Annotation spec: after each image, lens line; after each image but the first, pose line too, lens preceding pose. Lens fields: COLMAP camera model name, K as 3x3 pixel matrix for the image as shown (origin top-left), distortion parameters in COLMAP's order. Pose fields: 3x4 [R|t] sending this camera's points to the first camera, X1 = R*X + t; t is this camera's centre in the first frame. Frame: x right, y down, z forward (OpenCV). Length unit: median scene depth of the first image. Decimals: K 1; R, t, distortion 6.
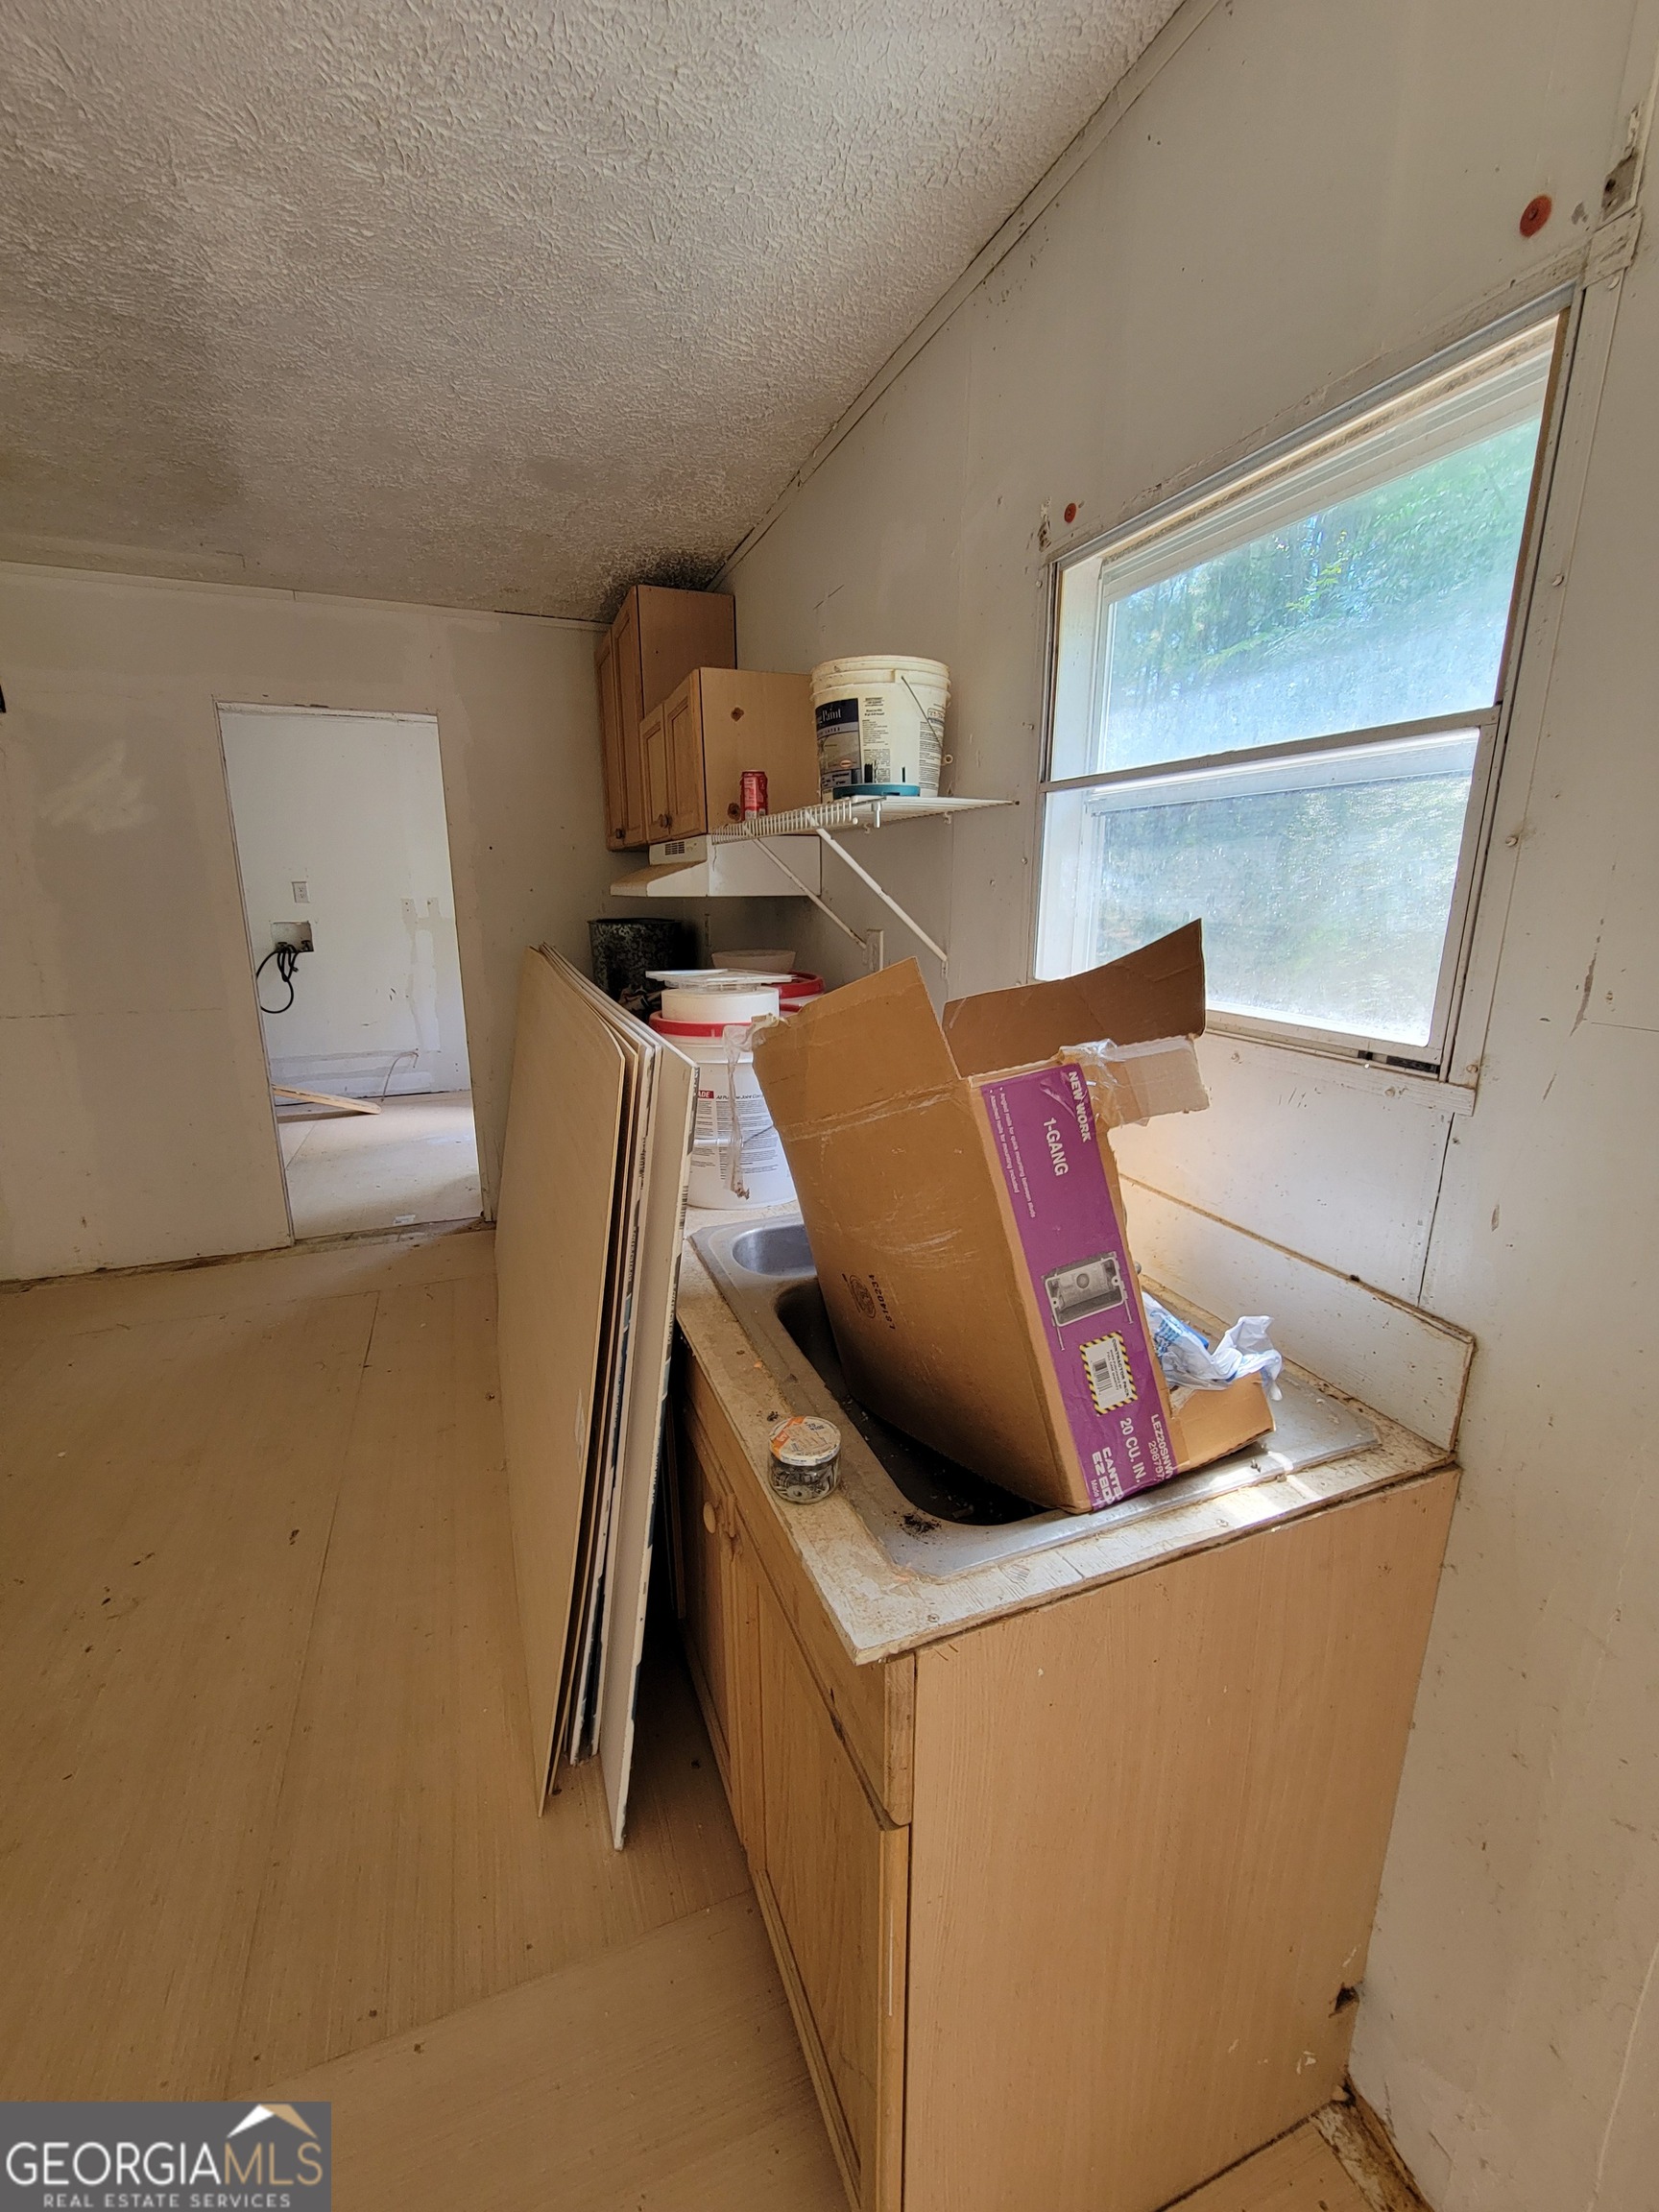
lens RADIAL K [[895.5, 0, 840.9], [0, 895.5, 1116.5], [0, 0, 1]] dist [-0.000005, 0.000077]
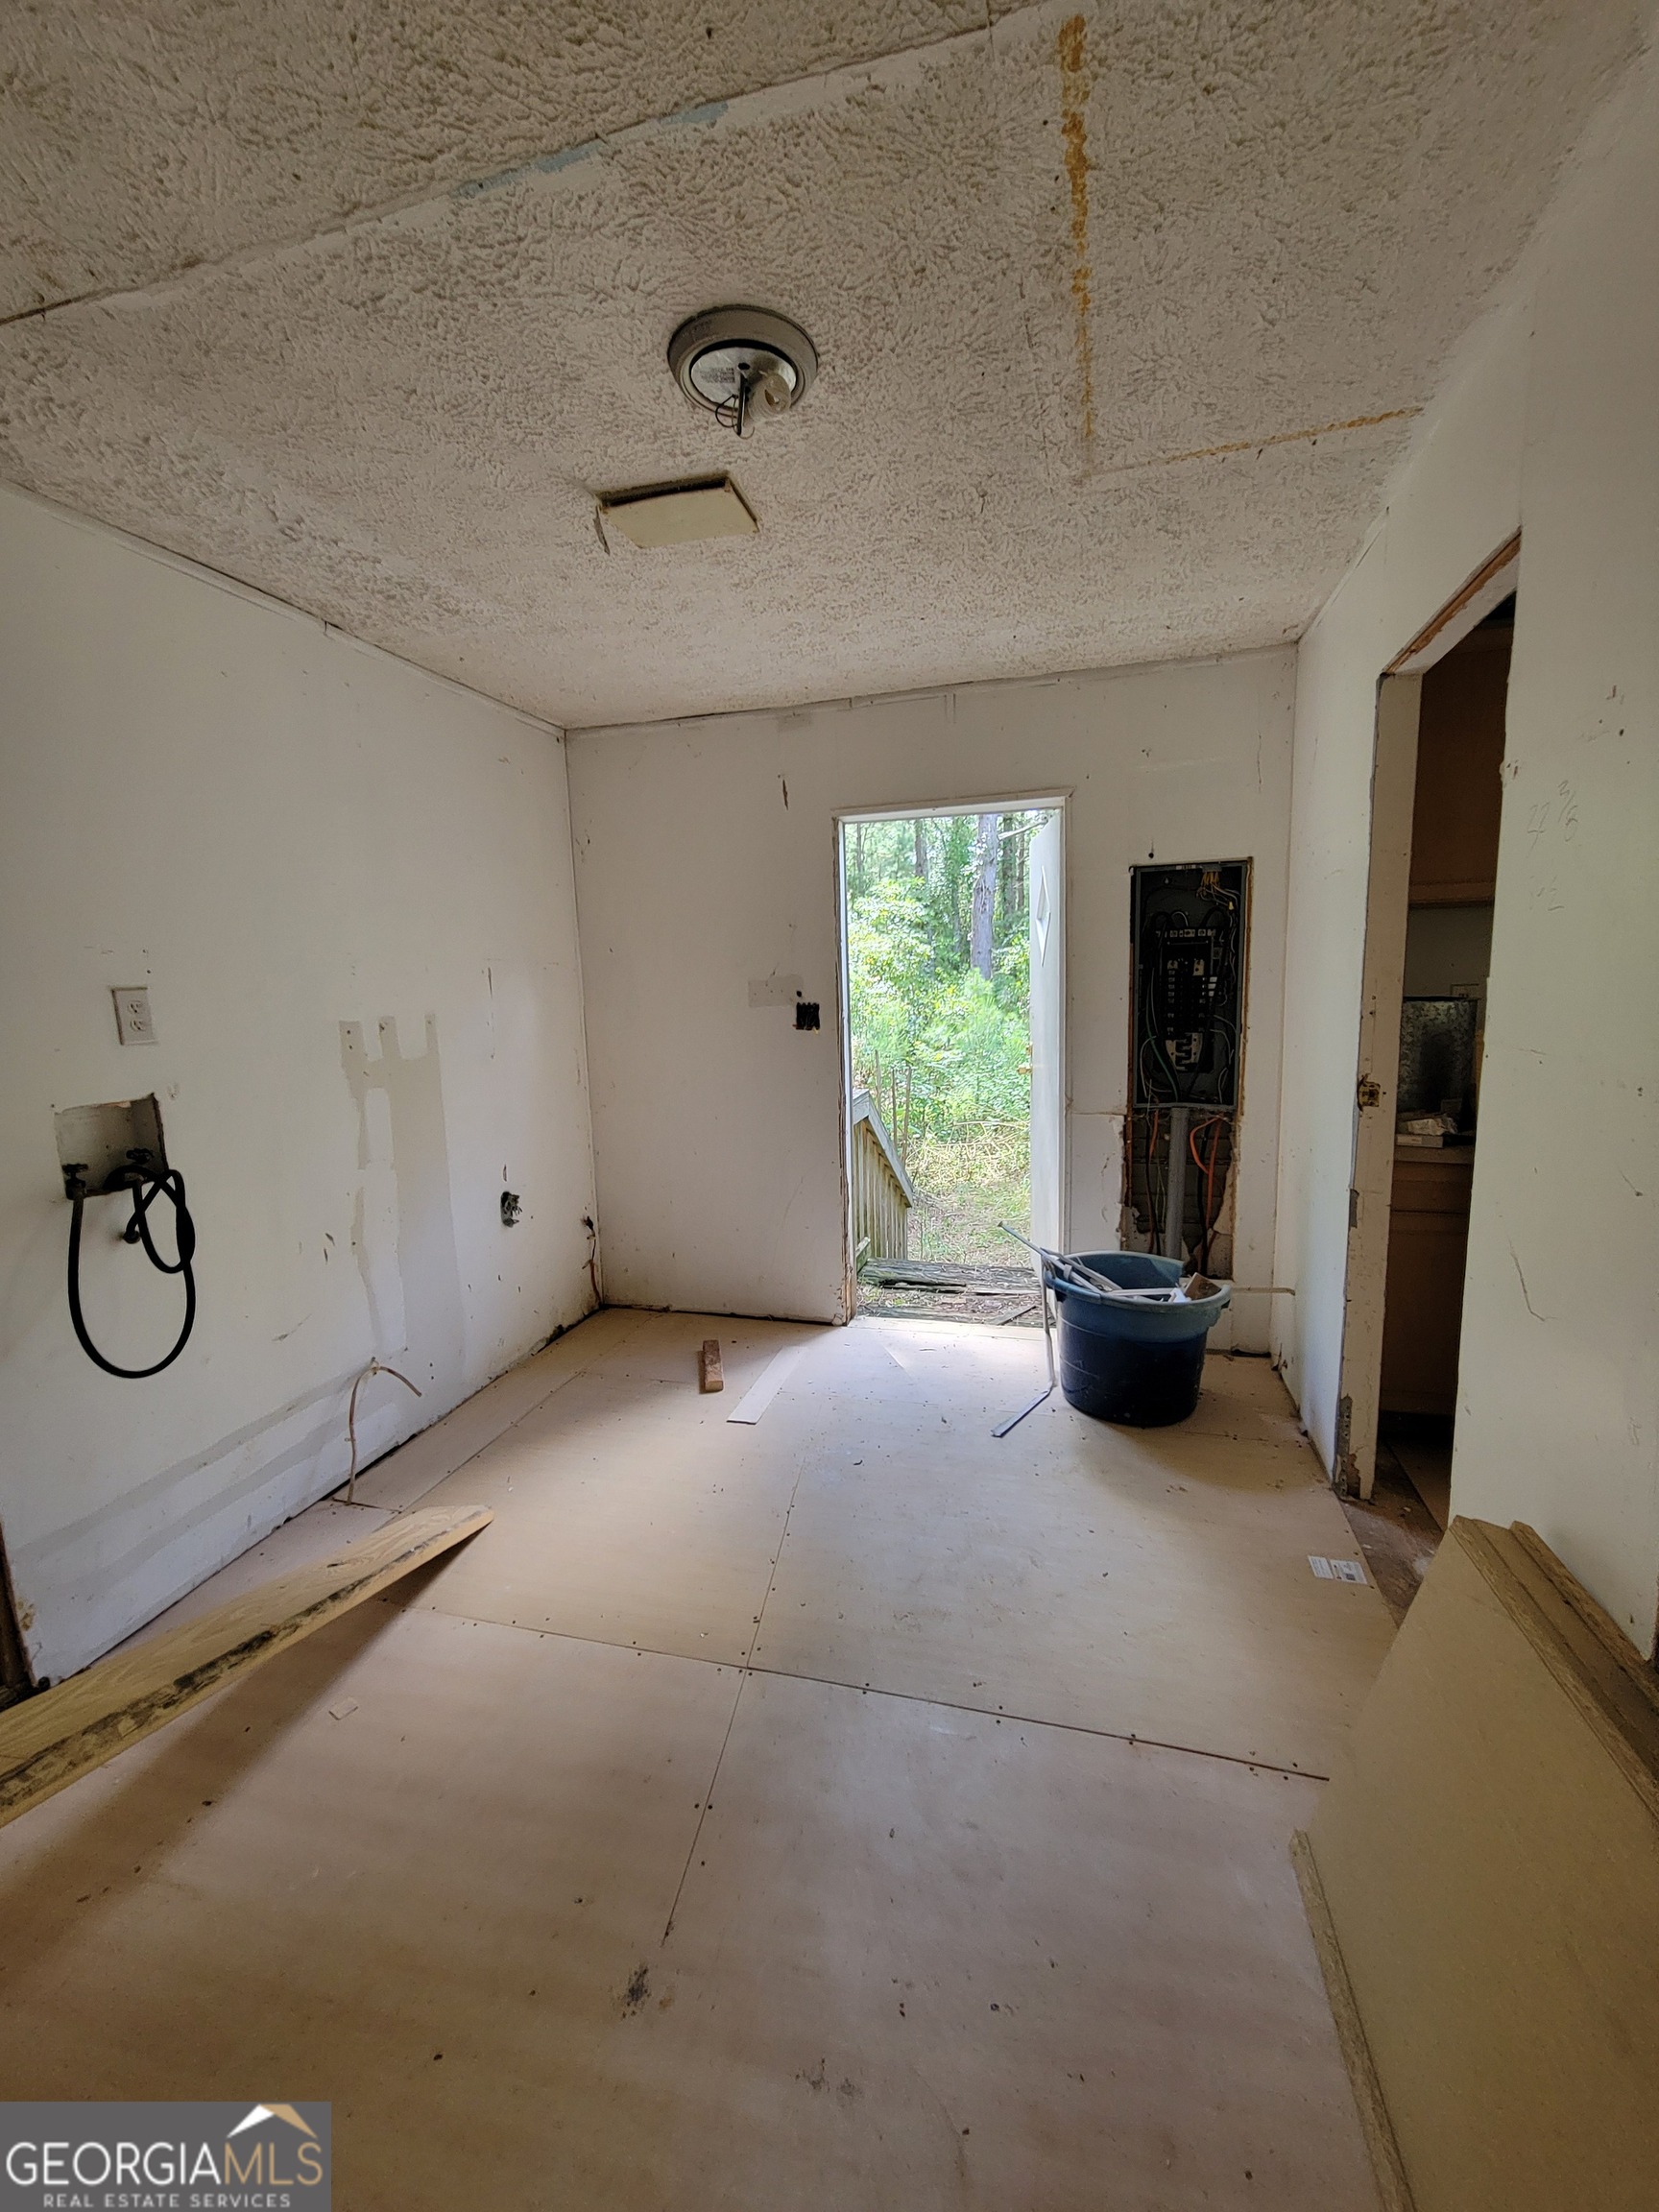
lens RADIAL K [[895.5, 0, 838.0], [0, 895.5, 1113.9], [0, 0, 1]] dist [-0.000005, 0.000077]
pose [[0.599948, -0.138103, 0.788029, -0.711448], [0.229624, 0.973270, -0.004252, -0.146731], [-0.766378, 0.183501, 0.615623, 0.573880]]
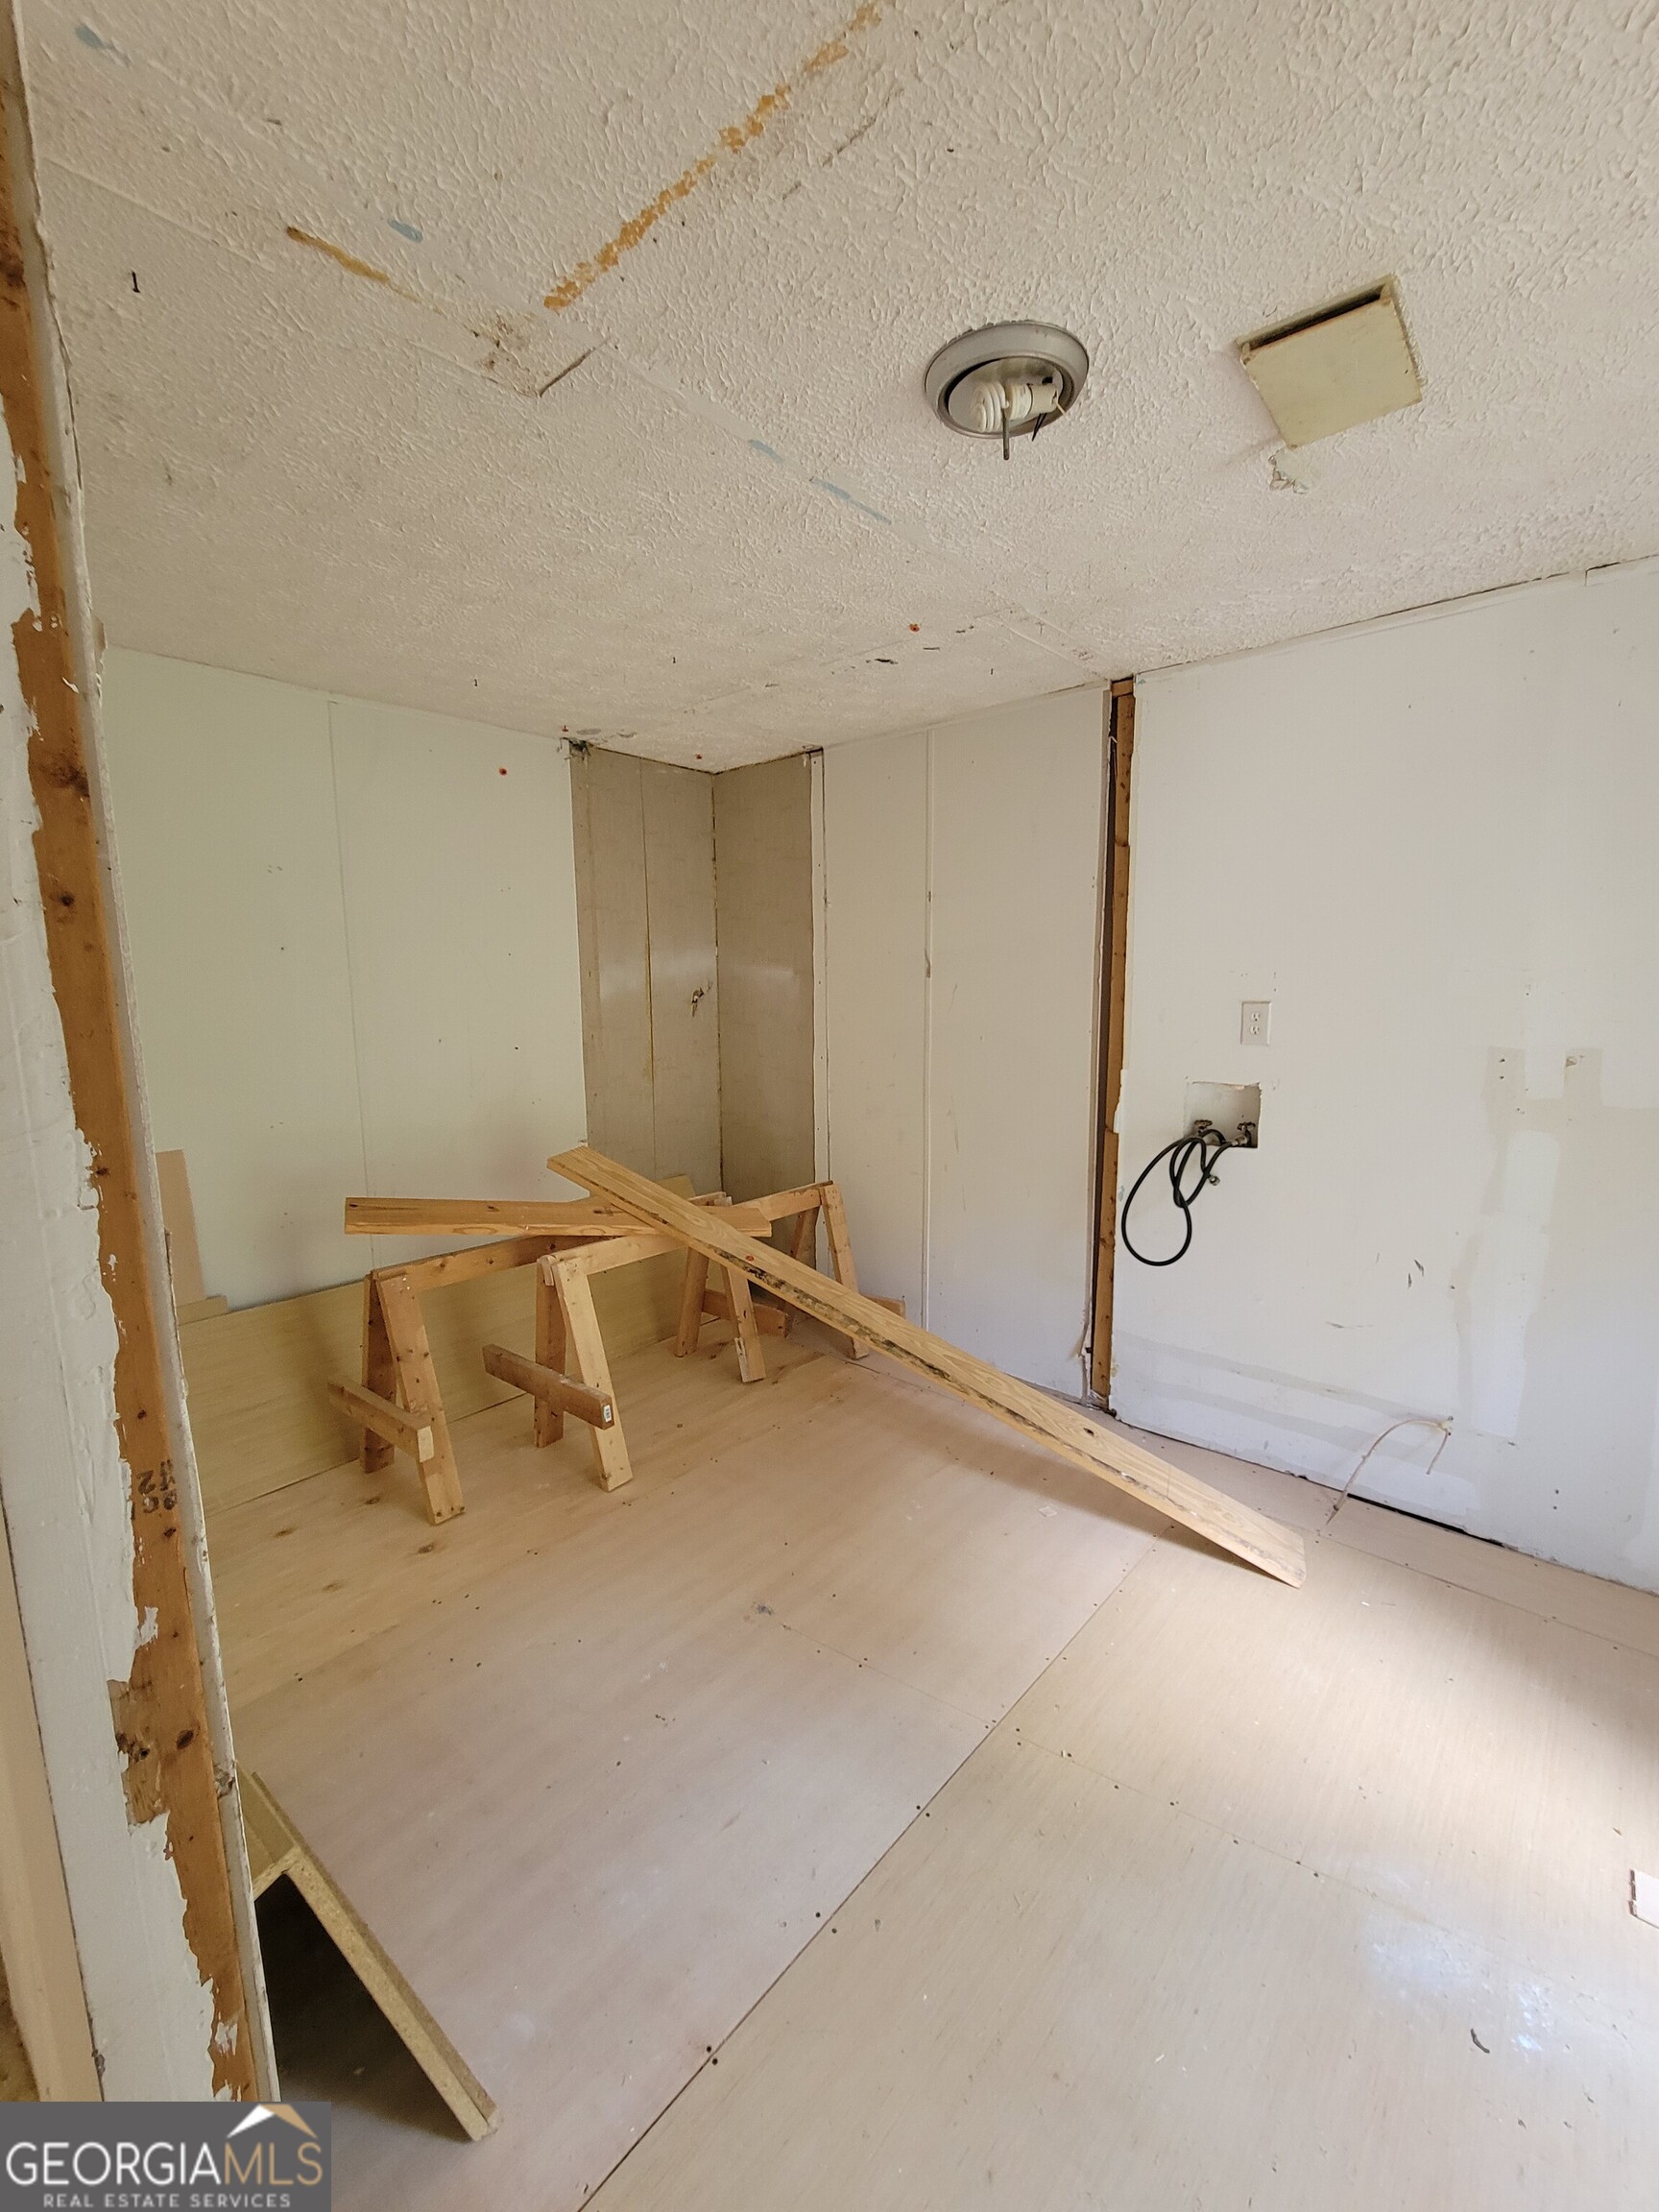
lens RADIAL K [[895.5, 0, 841.1], [0, 895.5, 1111.3], [0, 0, 1]] dist [-0.000005, 0.000077]
pose [[0.467200, 0.126994, -0.874984, -0.290037], [-0.215302, 0.976182, 0.026720, -0.170647], [0.857537, 0.175902, 0.483414, 0.595246]]
